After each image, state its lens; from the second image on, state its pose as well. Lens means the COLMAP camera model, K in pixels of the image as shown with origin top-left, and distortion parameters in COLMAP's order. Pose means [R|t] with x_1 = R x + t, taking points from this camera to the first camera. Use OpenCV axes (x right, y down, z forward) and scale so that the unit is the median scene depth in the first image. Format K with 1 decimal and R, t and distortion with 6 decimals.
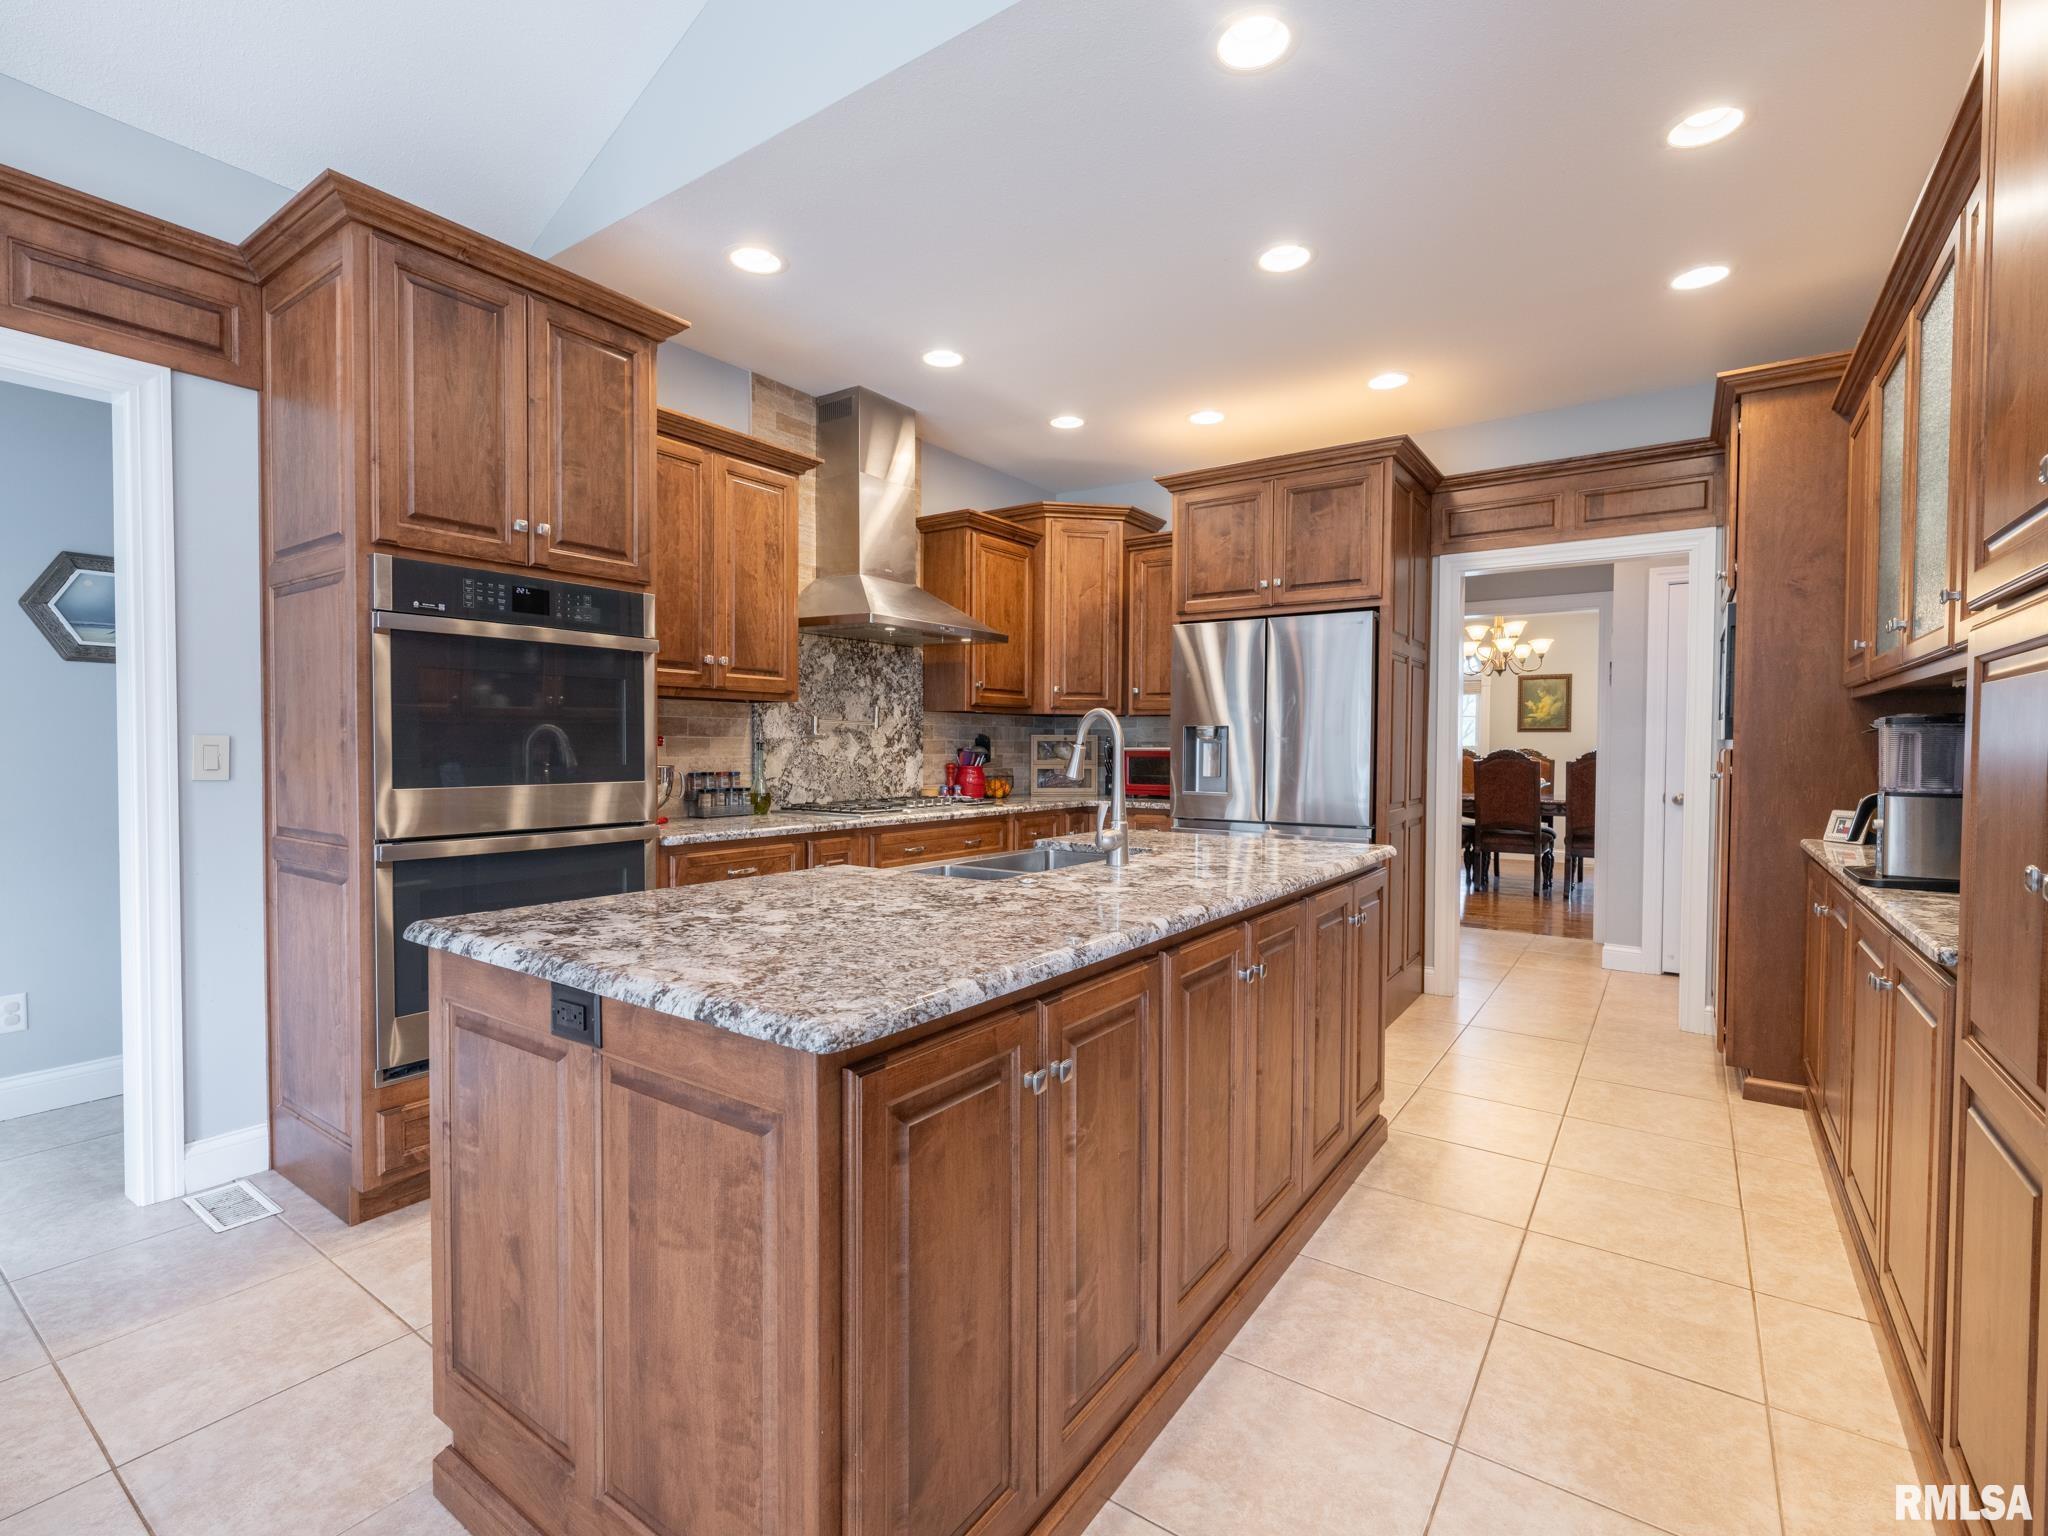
lens RADIAL K [[939.4, 0, 1023.4], [0, 939.4, 766.5], [0, 0, 1]] dist [-0.003323, 0.001665]
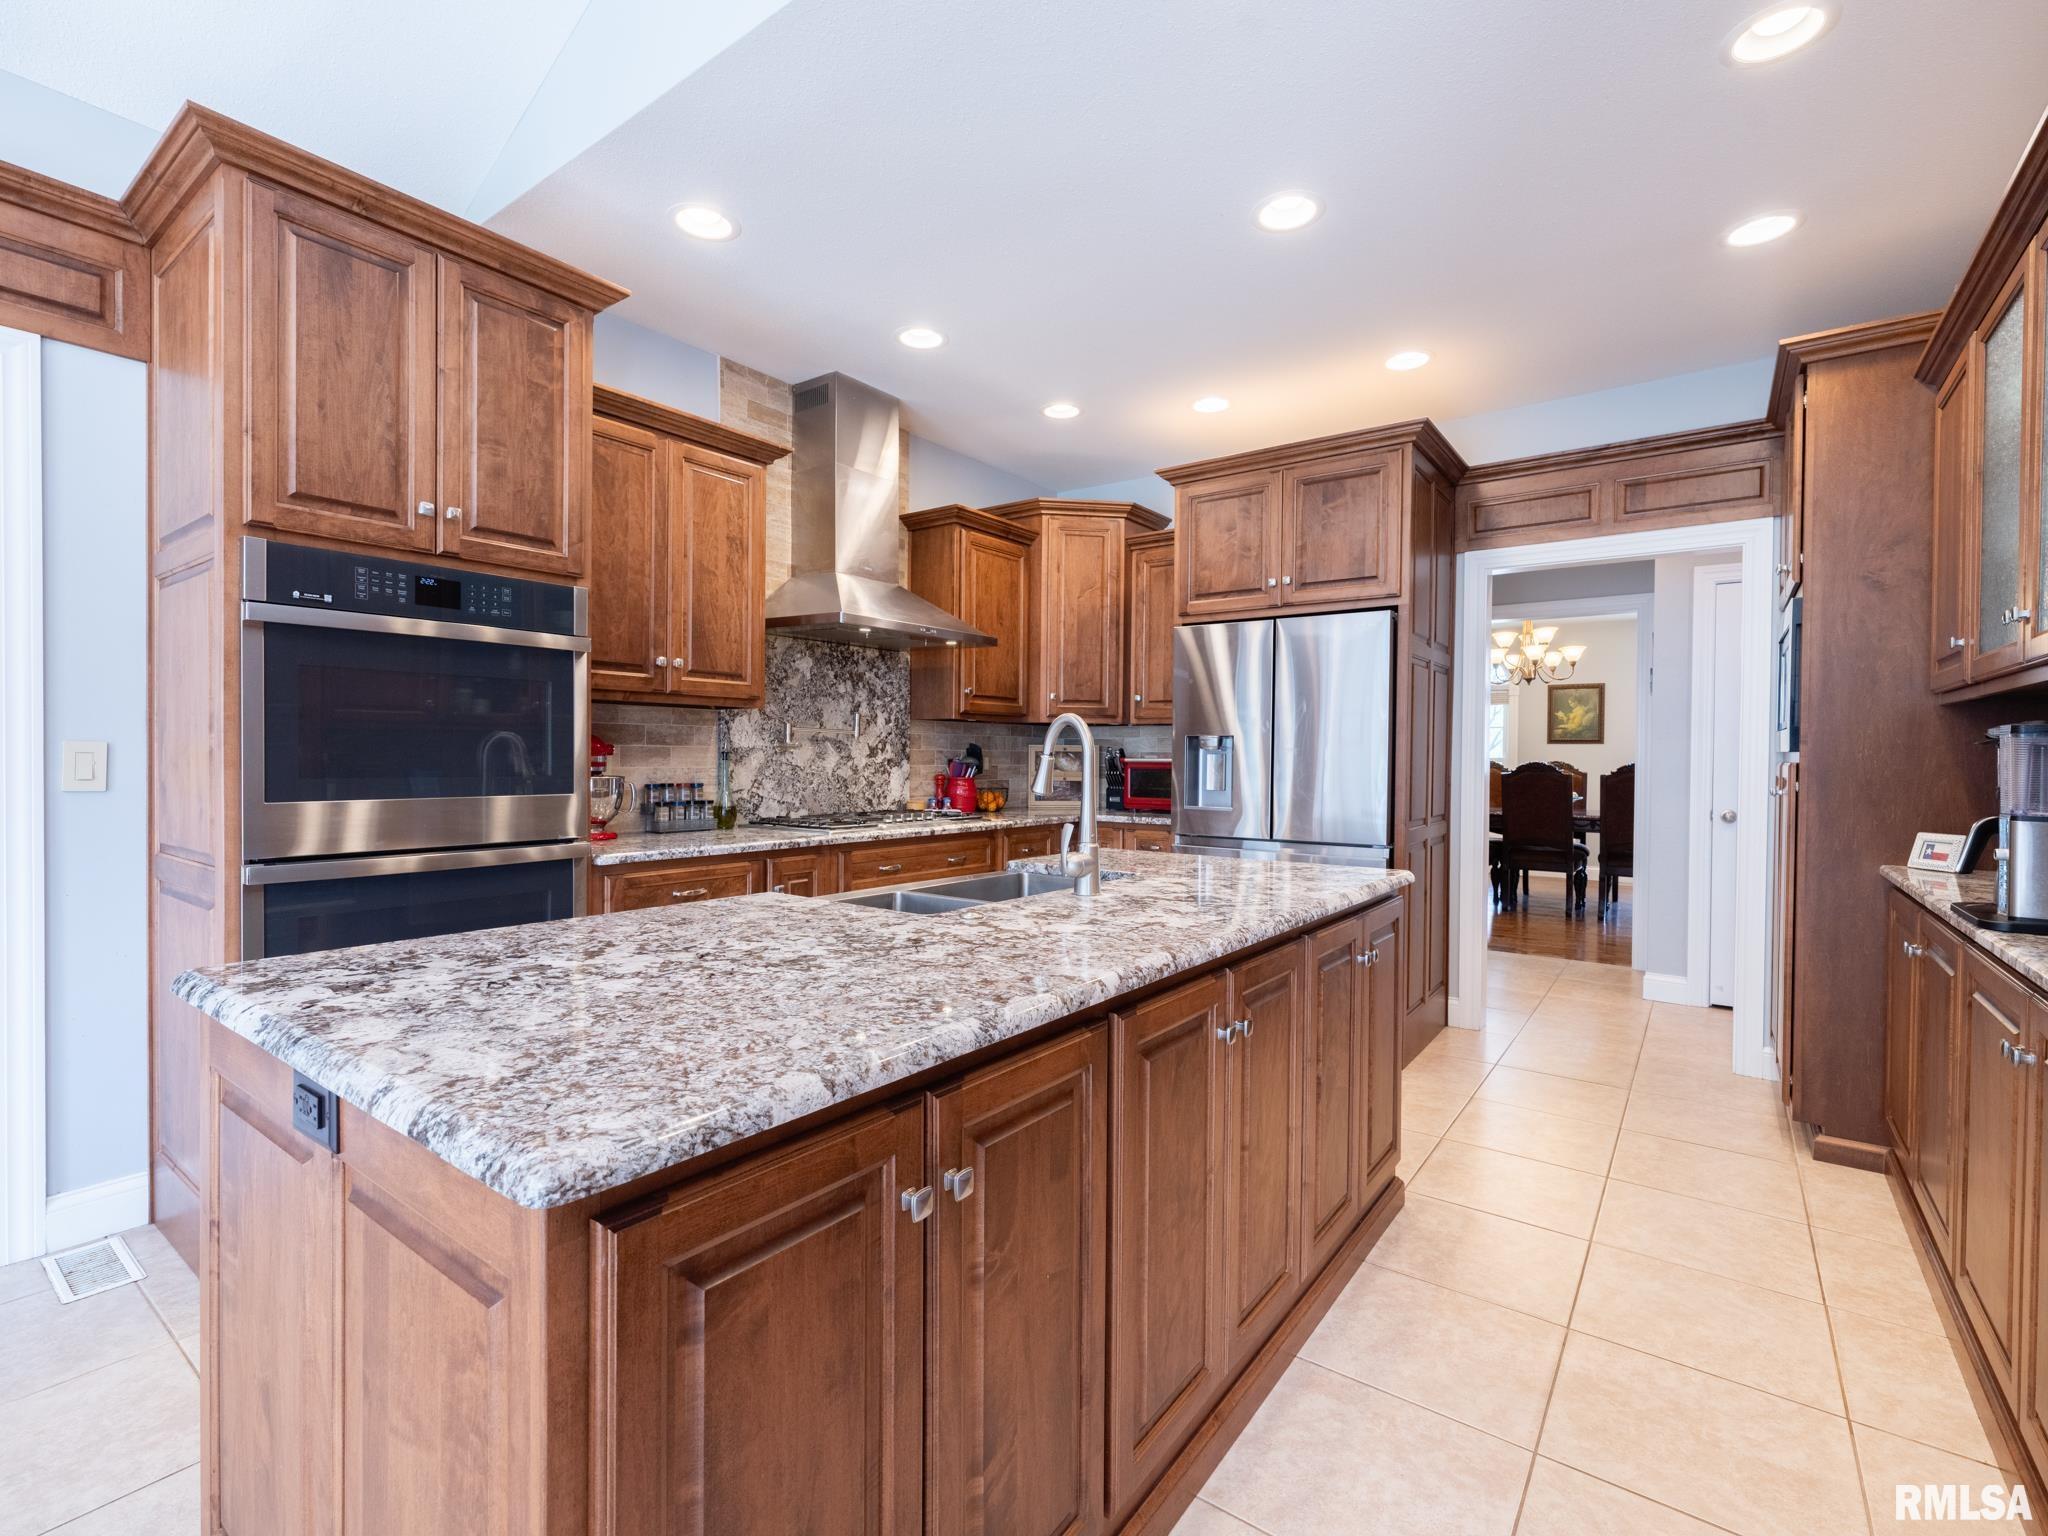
lens RADIAL K [[933.2, 0, 1021.1], [0, 933.2, 766.4], [0, 0, 1]] dist [-0.002989, 0.001414]
pose [[0.999613, 0.003617, -0.027600, 0.038188], [-0.003928, 0.999929, -0.011228, -0.001816], [0.027558, 0.011332, 0.999556, 0.083412]]
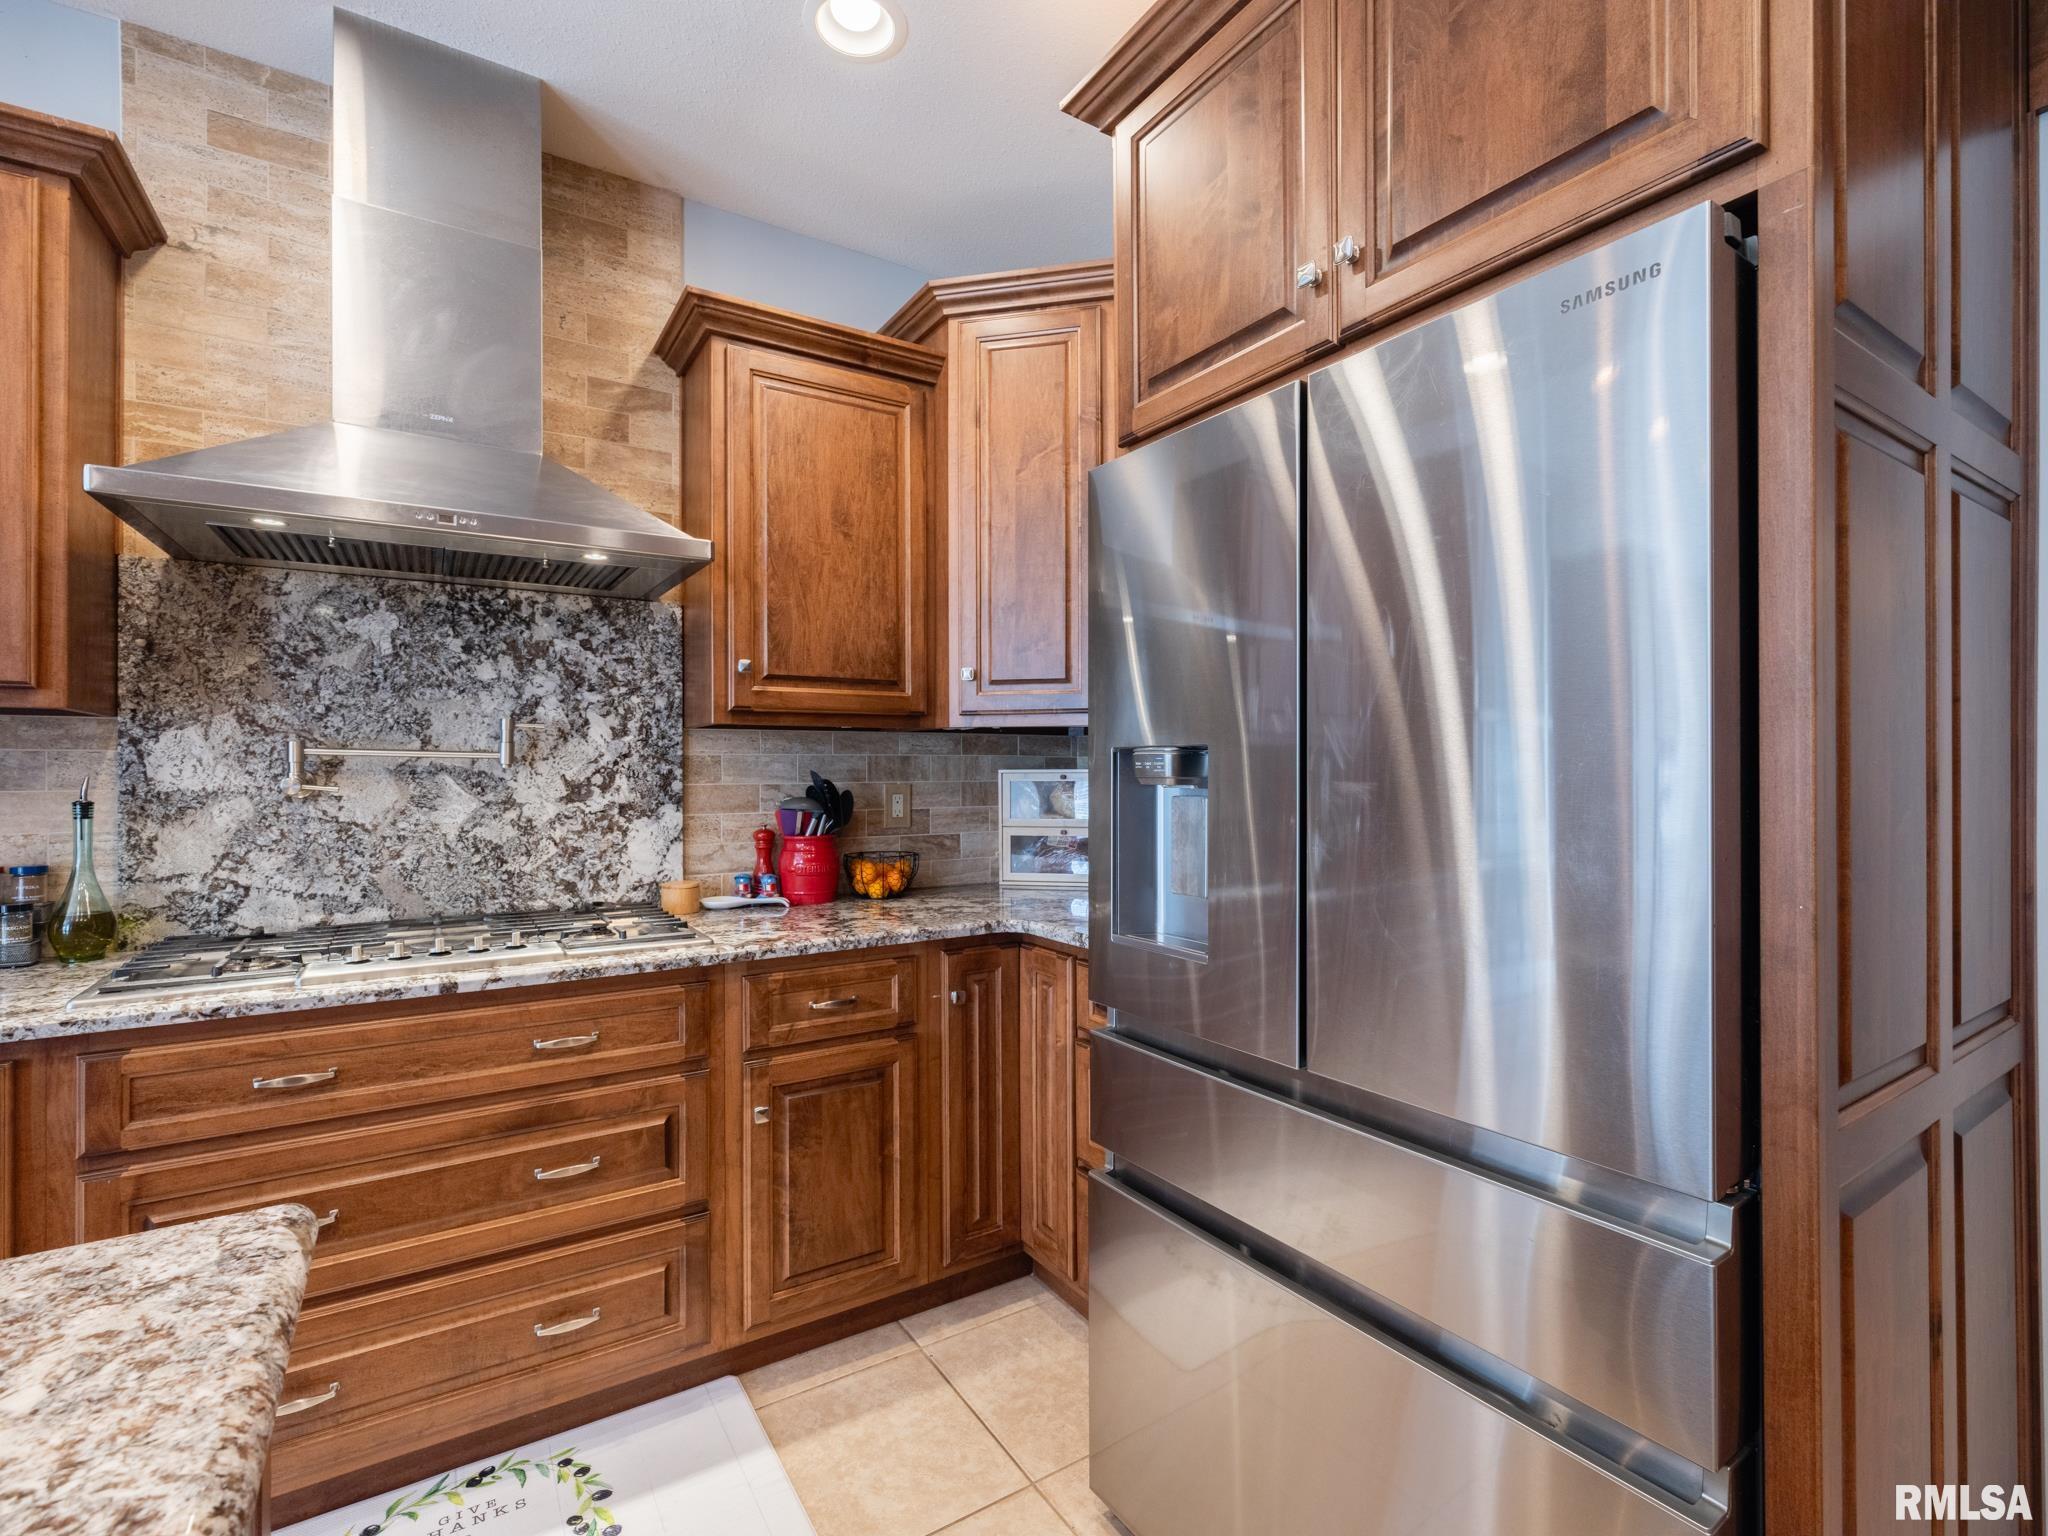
lens RADIAL K [[939.4, 0, 1023.4], [0, 939.4, 766.5], [0, 0, 1]] dist [-0.003323, 0.001665]
pose [[0.922954, -0.010743, -0.384759, 0.312799], [-0.000380, 0.999584, -0.028822, -0.029607], [0.384909, 0.026748, 0.922567, 0.753332]]
